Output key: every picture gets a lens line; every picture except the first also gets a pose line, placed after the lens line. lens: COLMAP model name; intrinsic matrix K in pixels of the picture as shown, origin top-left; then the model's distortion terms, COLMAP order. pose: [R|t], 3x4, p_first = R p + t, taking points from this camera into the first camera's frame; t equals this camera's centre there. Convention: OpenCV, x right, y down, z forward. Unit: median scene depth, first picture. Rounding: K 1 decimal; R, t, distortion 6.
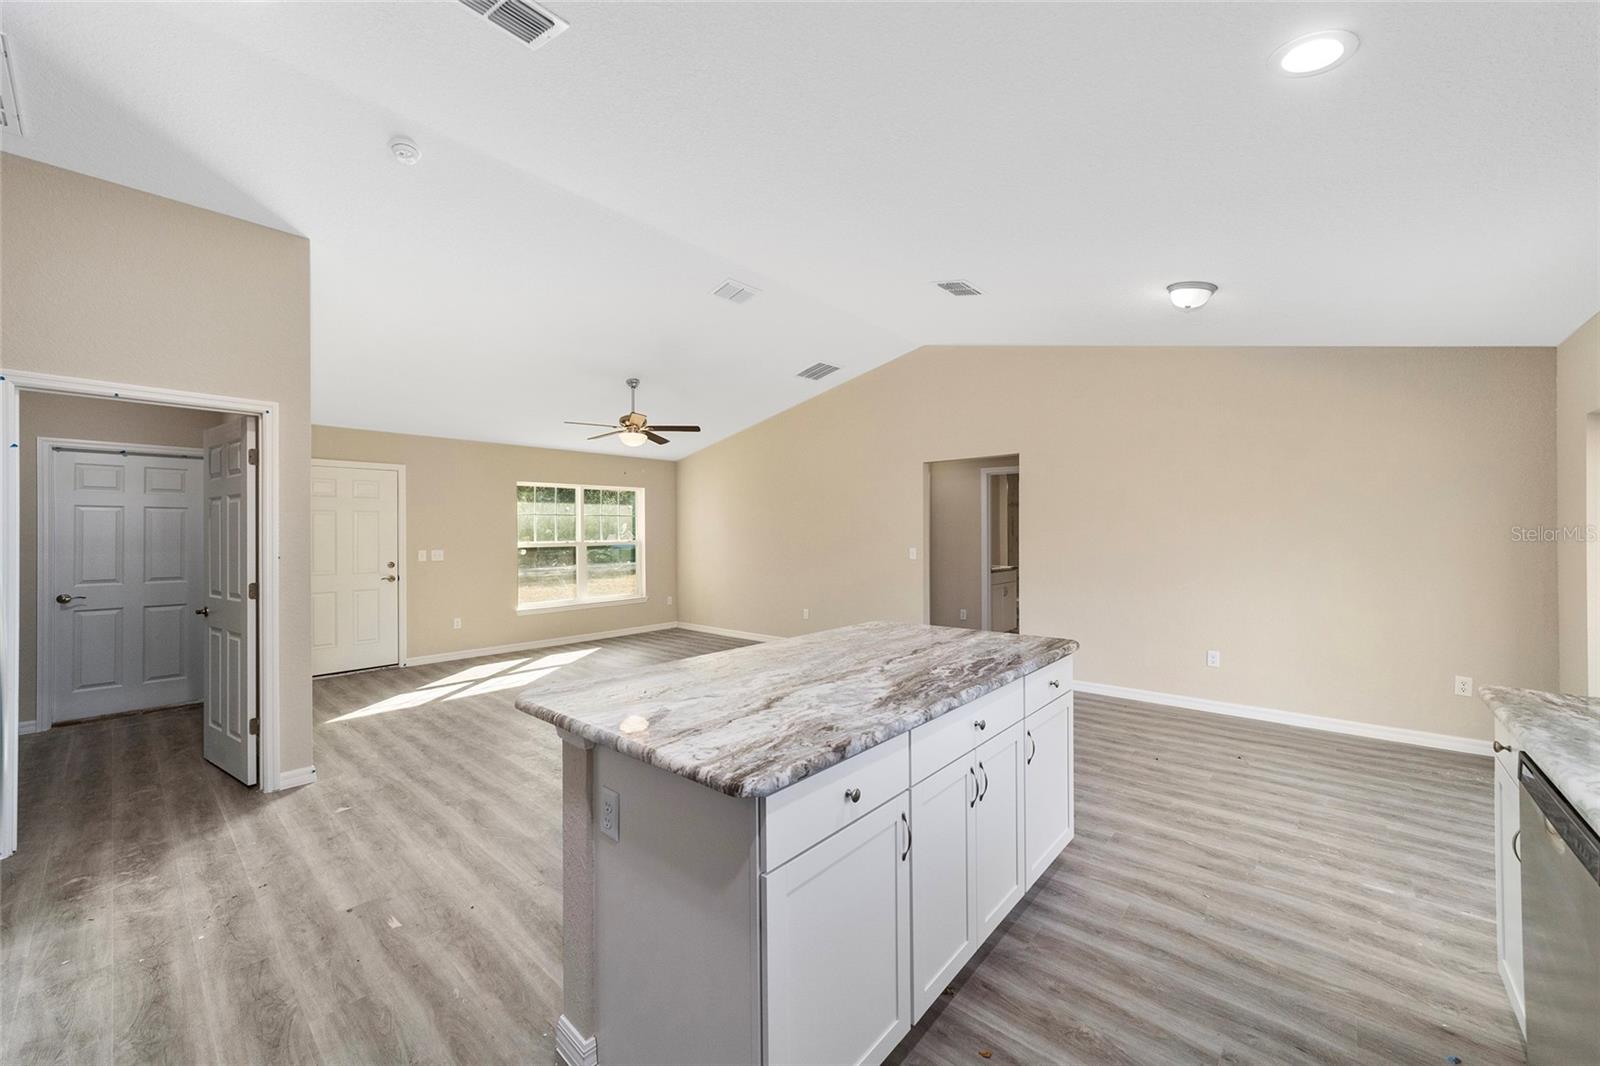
lens RADIAL K [[615.0, 0, 800.0], [0, 615.0, 533.0], [0, 0, 1]] dist [-0.016389, 0.008743]
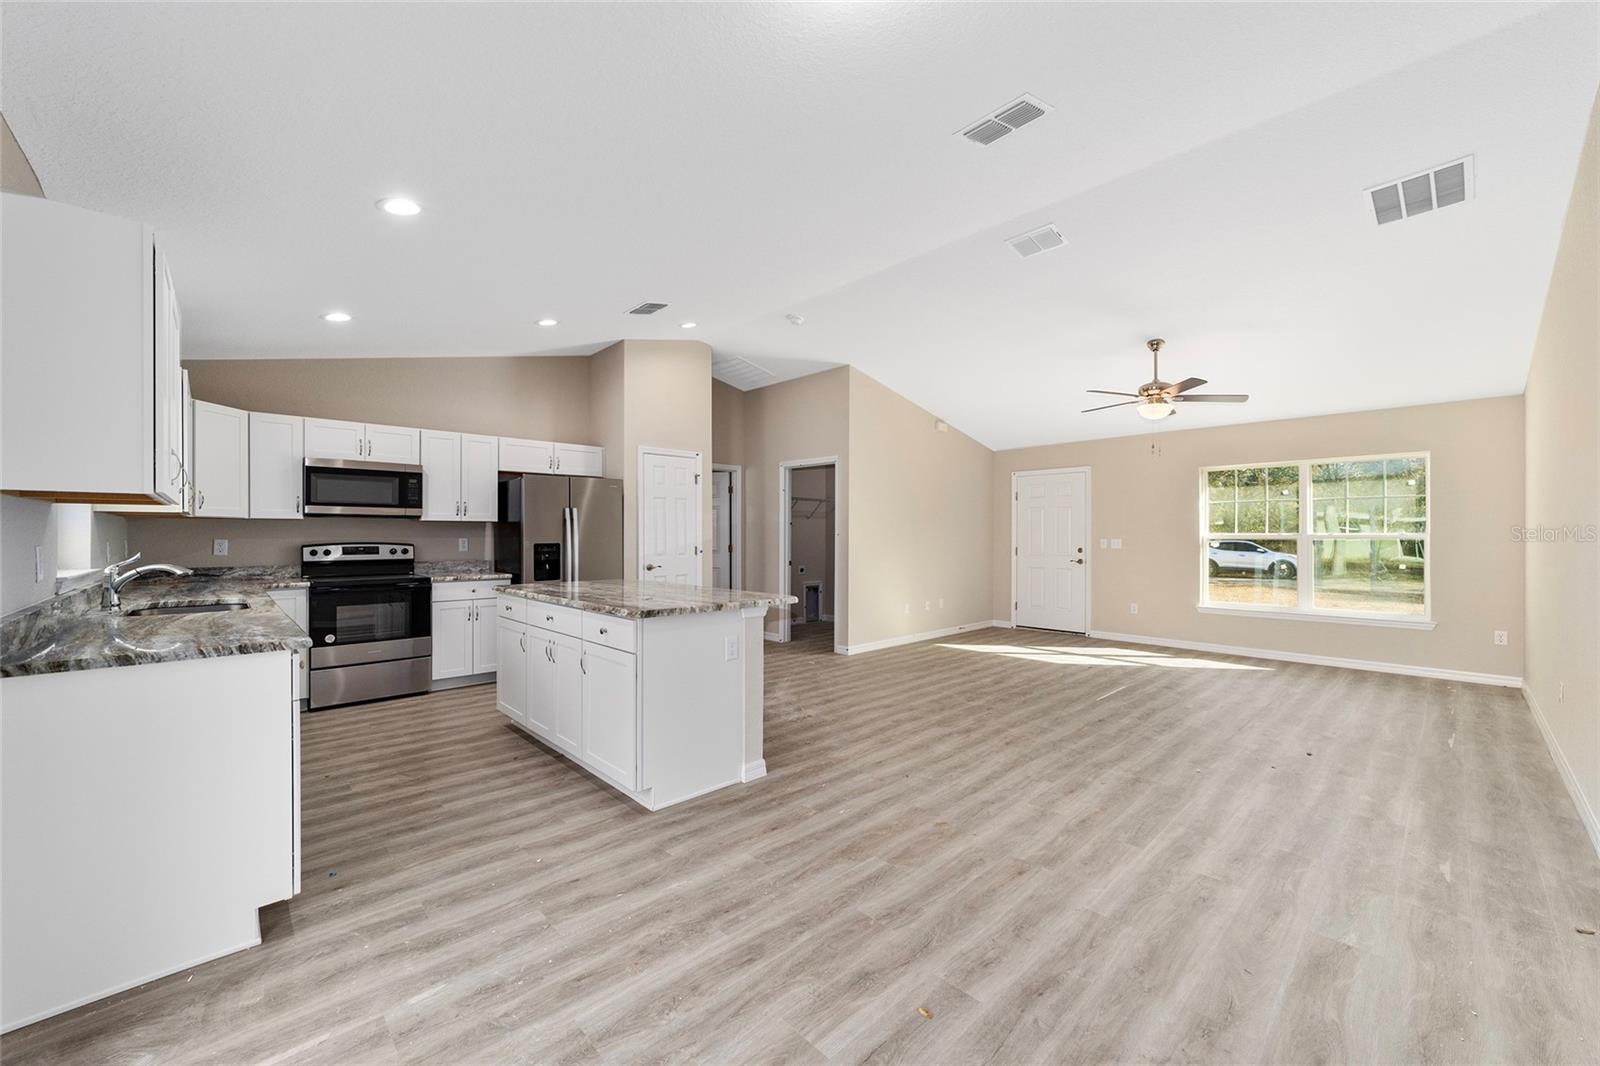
lens RADIAL K [[622.5, 0, 800.4], [0, 622.5, 535.3], [0, 0, 1]] dist [-0.016473, 0.009342]
pose [[-0.089334, 0.006509, -0.995980, 0.814319], [-0.002156, 0.999975, 0.006729, 0.020570], [0.995999, 0.002748, -0.089318, 0.750909]]
